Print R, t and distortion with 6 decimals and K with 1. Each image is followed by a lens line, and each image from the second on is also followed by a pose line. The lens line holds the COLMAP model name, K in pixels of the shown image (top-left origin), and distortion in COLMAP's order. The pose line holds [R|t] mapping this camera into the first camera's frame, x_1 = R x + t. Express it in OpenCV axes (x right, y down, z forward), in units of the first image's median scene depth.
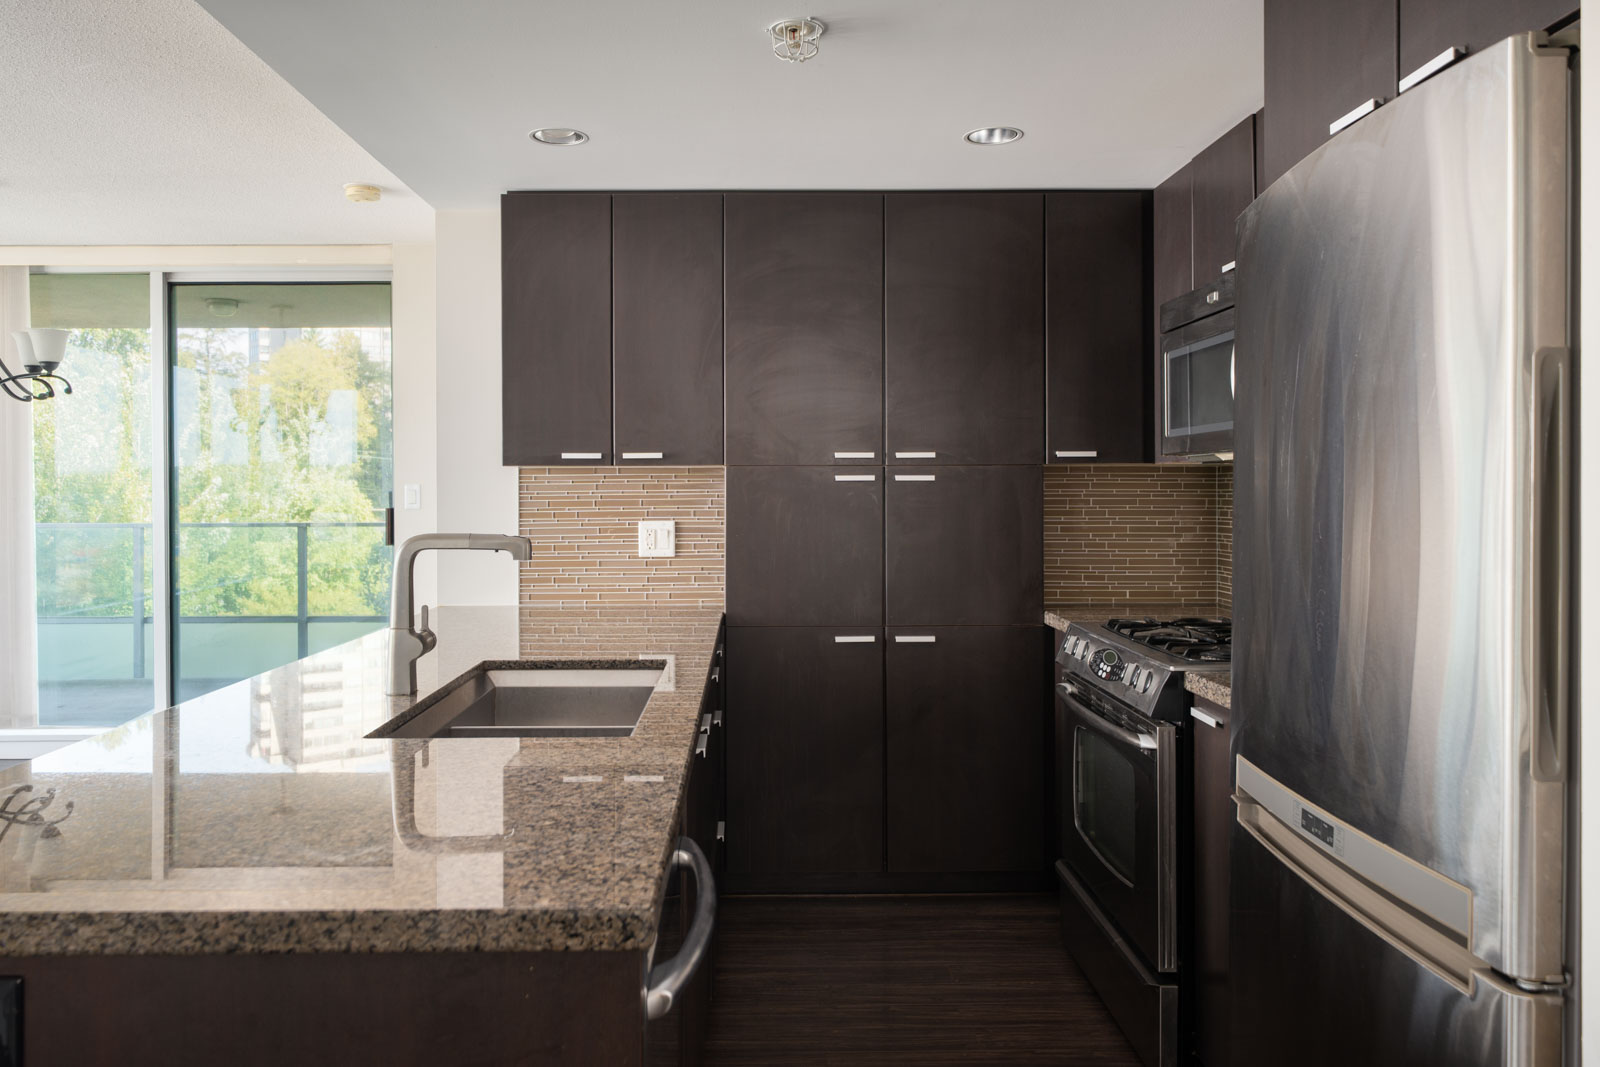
lens RADIAL K [[1119.1, 0, 766.2], [0, 1119.1, 496.9], [0, 0, 1]] dist [0.004388, 0.002501]
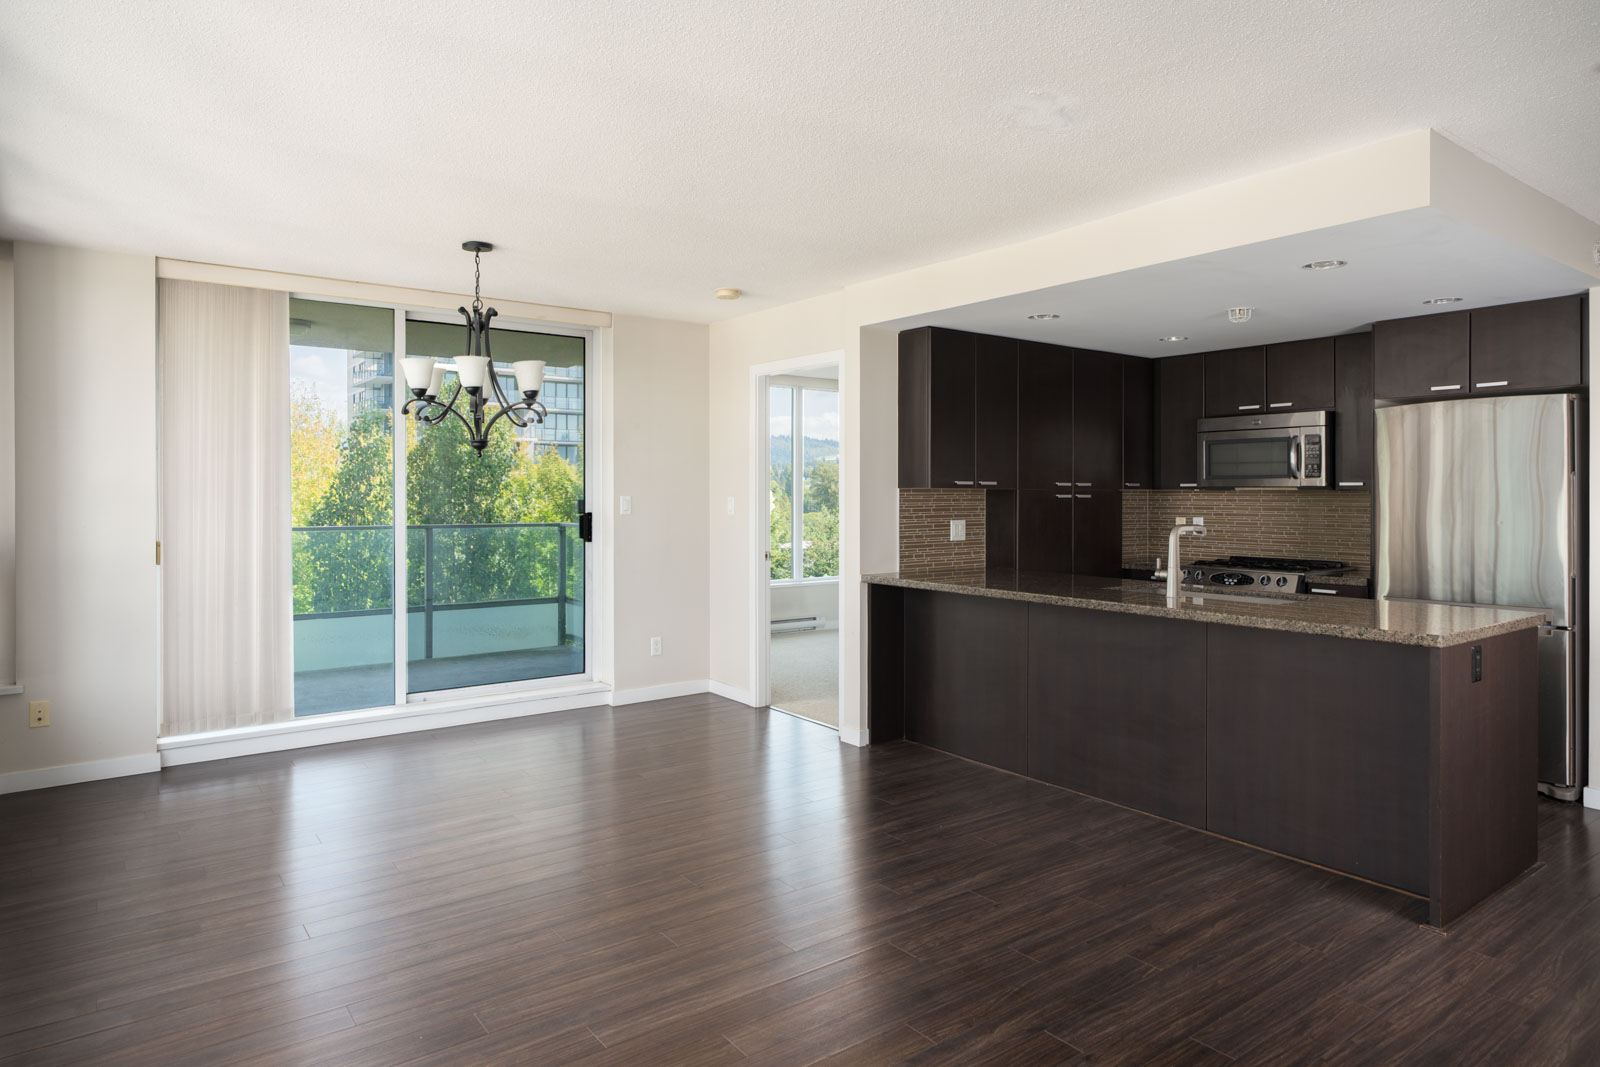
lens RADIAL K [[957.7, 0, 797.5], [0, 957.7, 495.5], [0, 0, 1]] dist [-0.000701, -0.001014]
pose [[0.808626, 0.004364, 0.588308, -1.168219], [-0.000929, 0.999981, -0.006141, -0.006785], [-0.588323, 0.004419, 0.808614, -0.049186]]
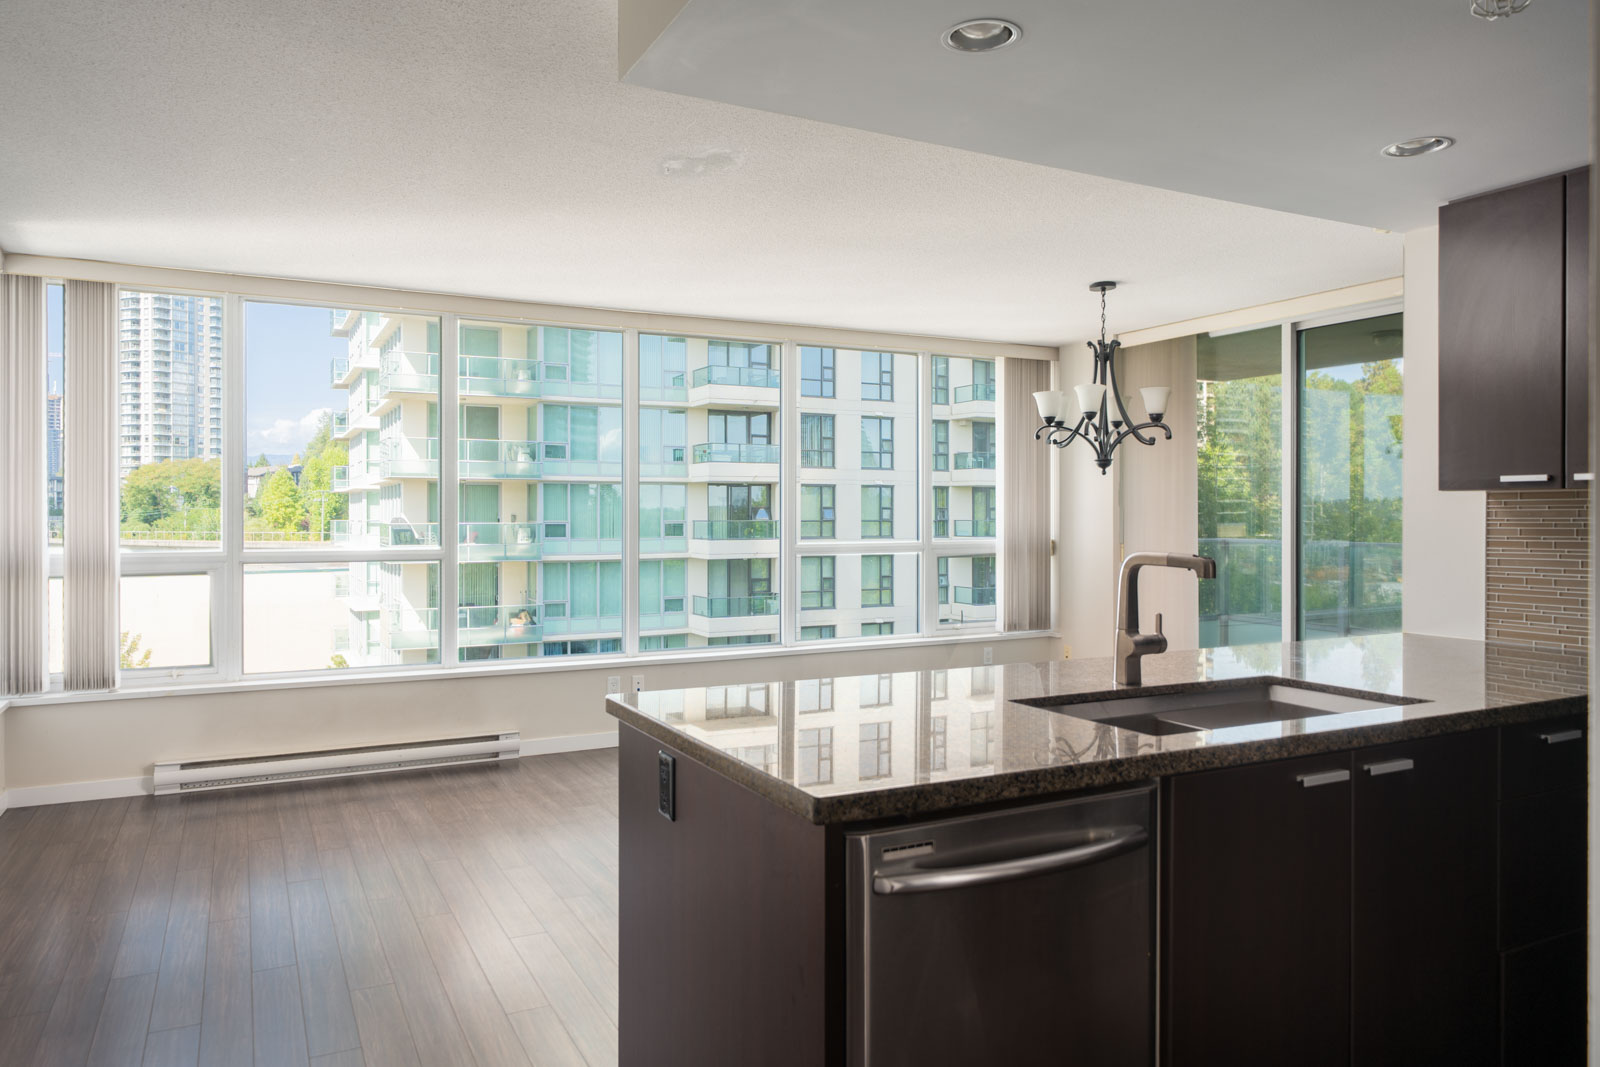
lens RADIAL K [[1085.1, 0, 801.8], [0, 1085.1, 505.3], [0, 0, 1]] dist [-0.001284, 0.003310]
pose [[0.454029, -0.000759, -0.890987, 0.322868], [-0.009519, 0.999938, -0.005702, -0.005045], [0.890936, 0.011070, 0.453993, 0.084532]]
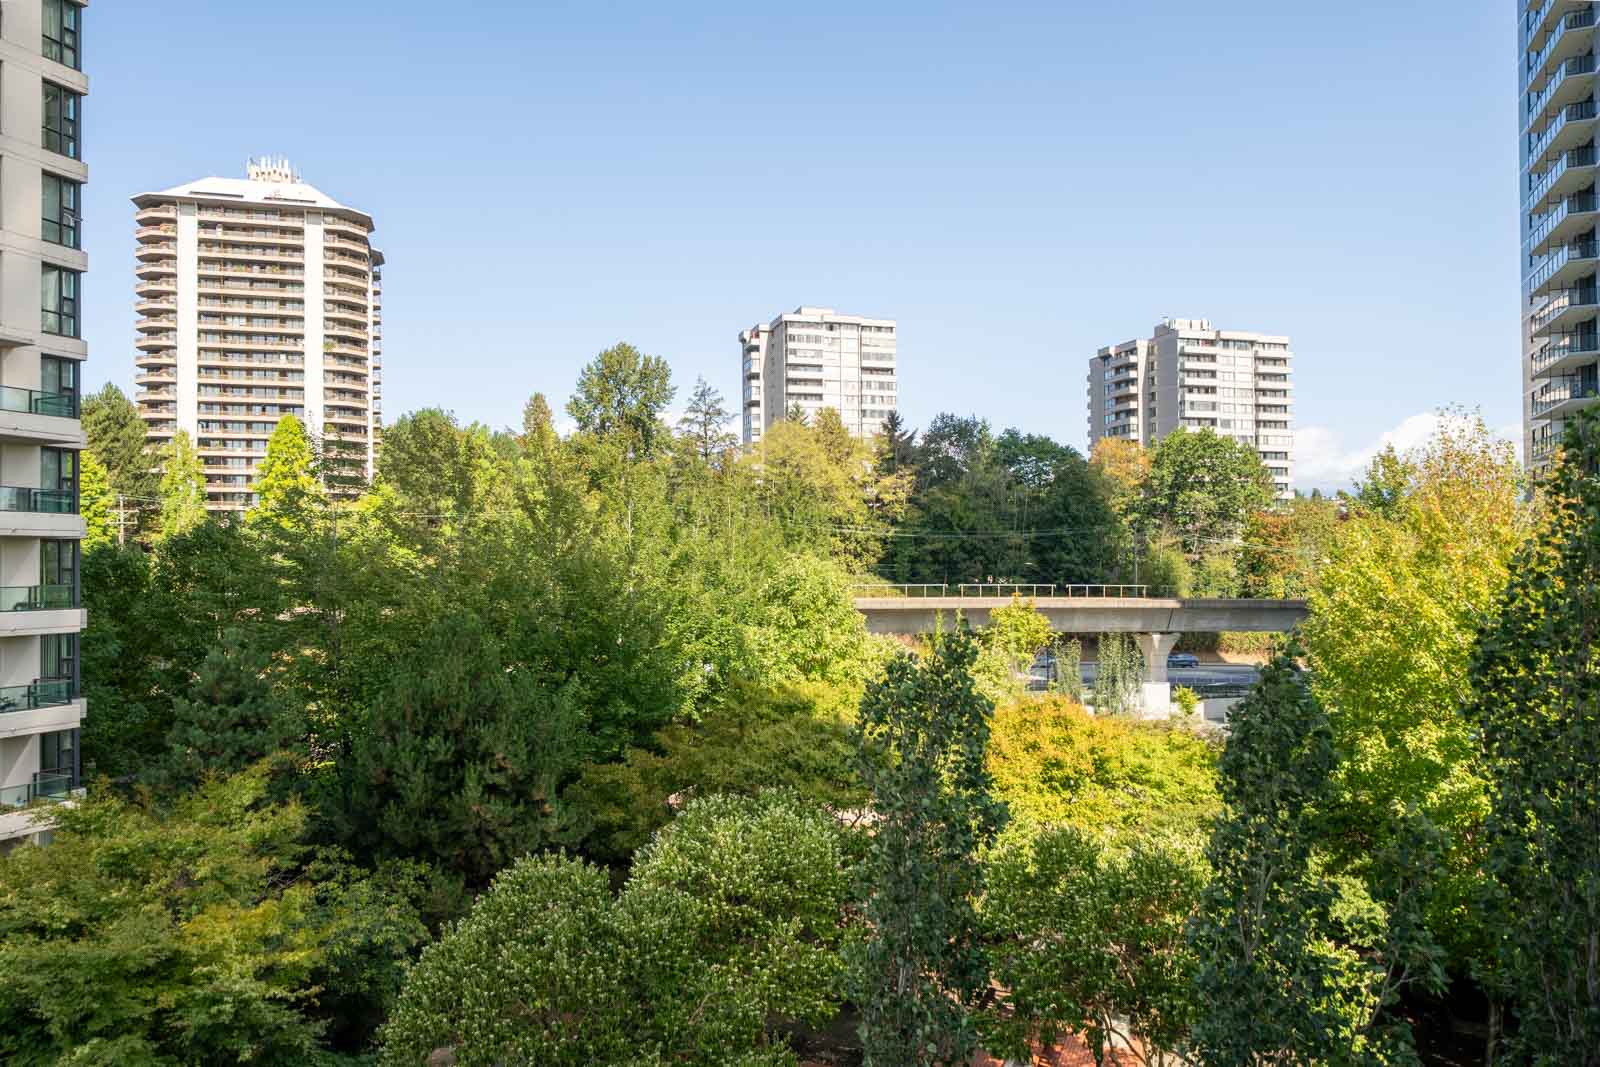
lens RADIAL K [[1100.6, 0, 782.9], [0, 1100.6, 554.3], [0, 0, 1]] dist [-0.001919, 0.000641]
pose [[0.922057, -0.001669, -0.387050, -0.927037], [-0.003291, 0.999921, -0.012152, -0.105239], [0.387040, 0.012479, 0.921979, 2.336849]]
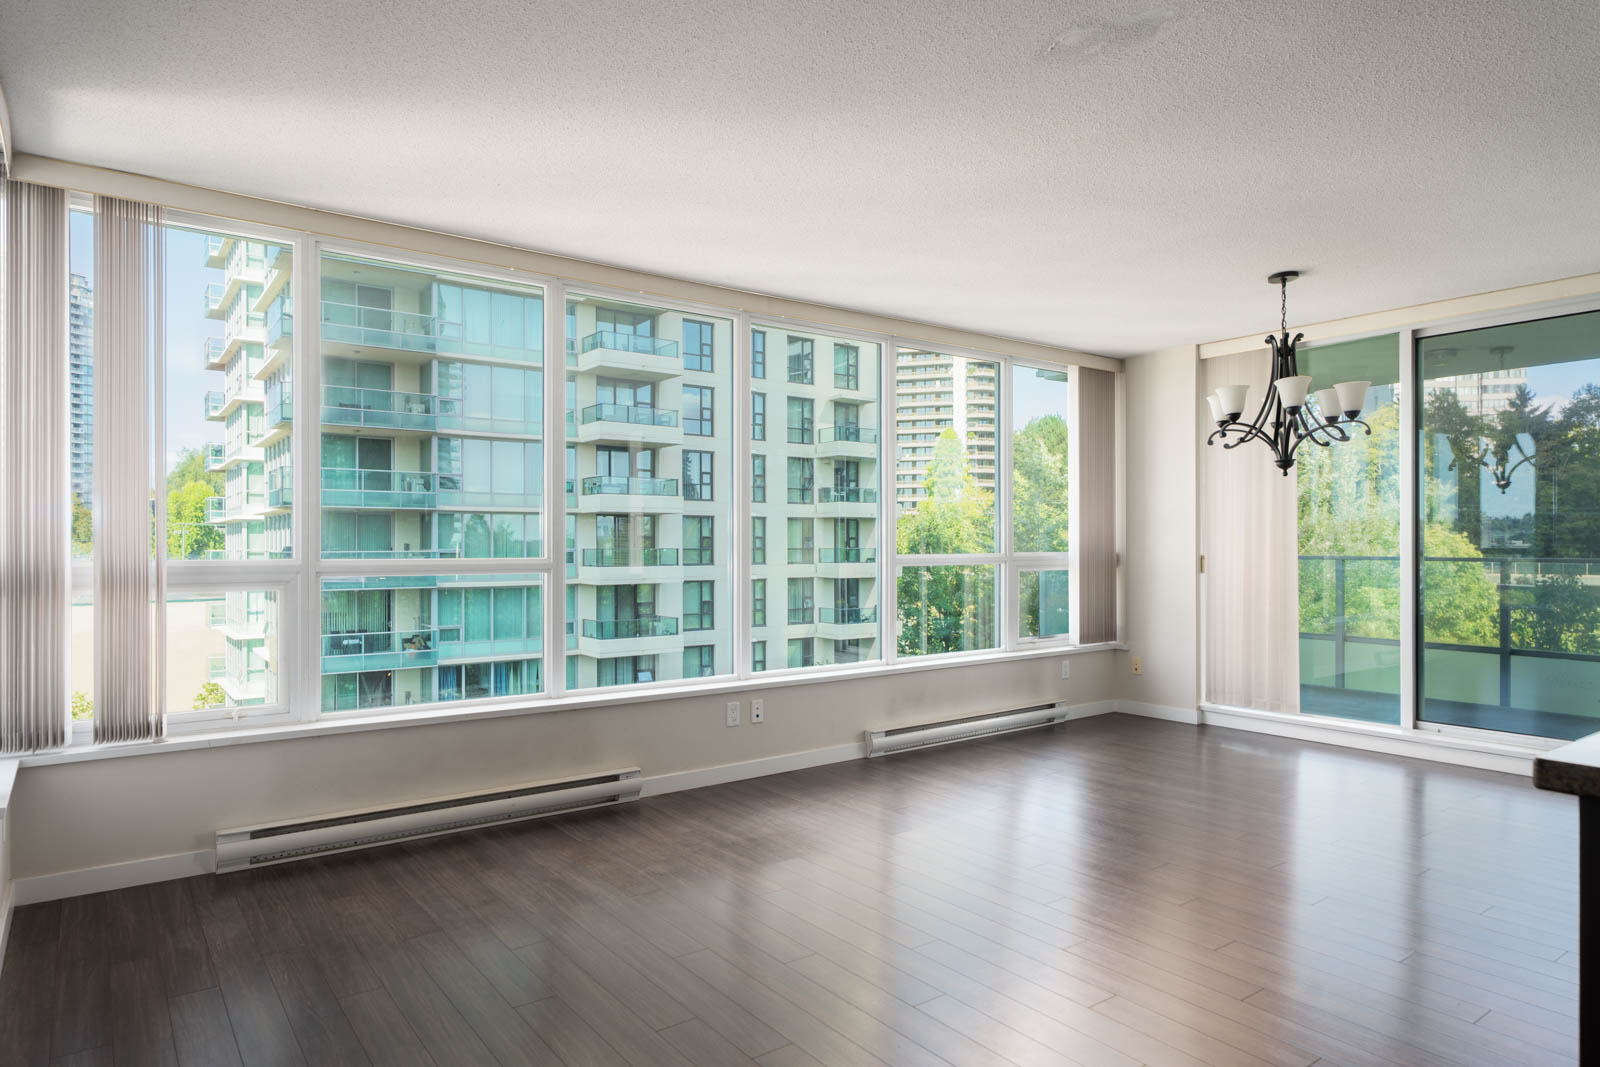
lens RADIAL K [[962.3, 0, 800.0], [0, 962.3, 533.5], [0, 0, 1]] dist [0.000179, 0.000383]
pose [[0.588438, -0.004710, -0.808528, -0.168077], [-0.008477, 0.999892, -0.011994, 0.034821], [0.808498, 0.013911, 0.588335, -0.111472]]
